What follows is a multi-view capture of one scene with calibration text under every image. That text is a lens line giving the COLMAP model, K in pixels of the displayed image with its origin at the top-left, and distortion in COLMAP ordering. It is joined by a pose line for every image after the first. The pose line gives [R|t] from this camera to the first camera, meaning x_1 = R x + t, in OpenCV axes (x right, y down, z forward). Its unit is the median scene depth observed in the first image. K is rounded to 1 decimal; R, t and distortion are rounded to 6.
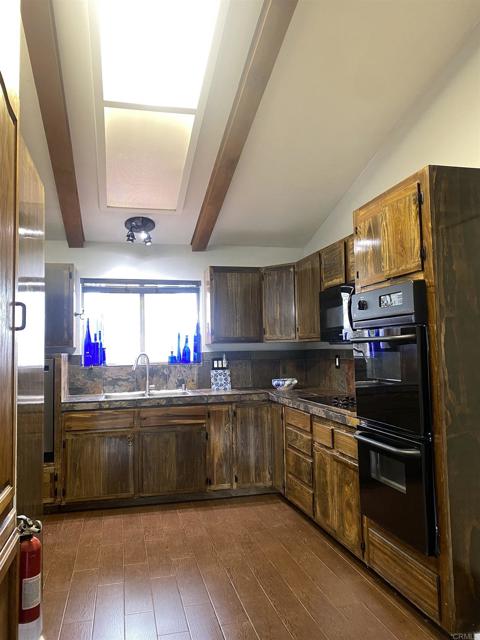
lens RADIAL K [[490.7, 0, 240.0], [0, 490.7, 320.0], [0, 0, 1]] dist [0.010993, -0.005938]
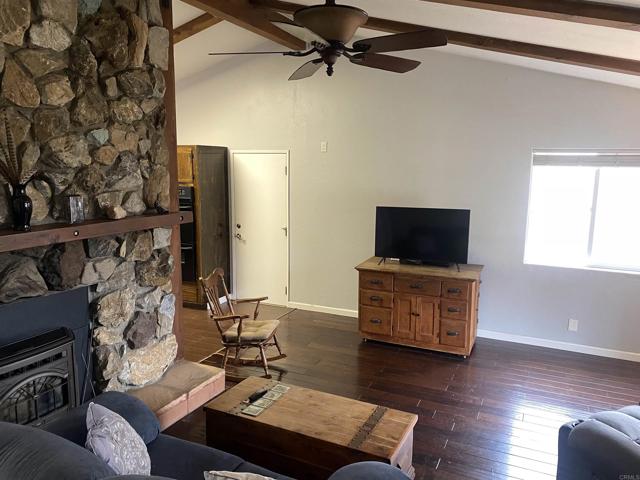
lens RADIAL K [[490.7, 0, 320.0], [0, 490.7, 240.0], [0, 0, 1]] dist [0.010993, -0.005938]
pose [[0.633550, -0.089035, 0.768562, -0.930157], [-0.074354, 0.981753, 0.175024, -0.227340], [-0.770121, -0.168032, 0.615369, -0.906523]]
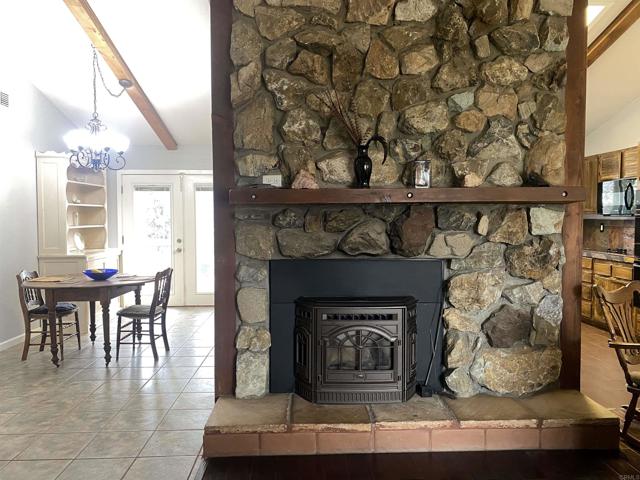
lens RADIAL K [[490.7, 0, 320.0], [0, 490.7, 240.0], [0, 0, 1]] dist [0.010993, -0.005938]
pose [[0.978793, 0.027347, -0.203018, -0.476723], [-0.004659, 0.993765, 0.111397, -0.057908], [0.204799, -0.108089, 0.972818, -0.909970]]
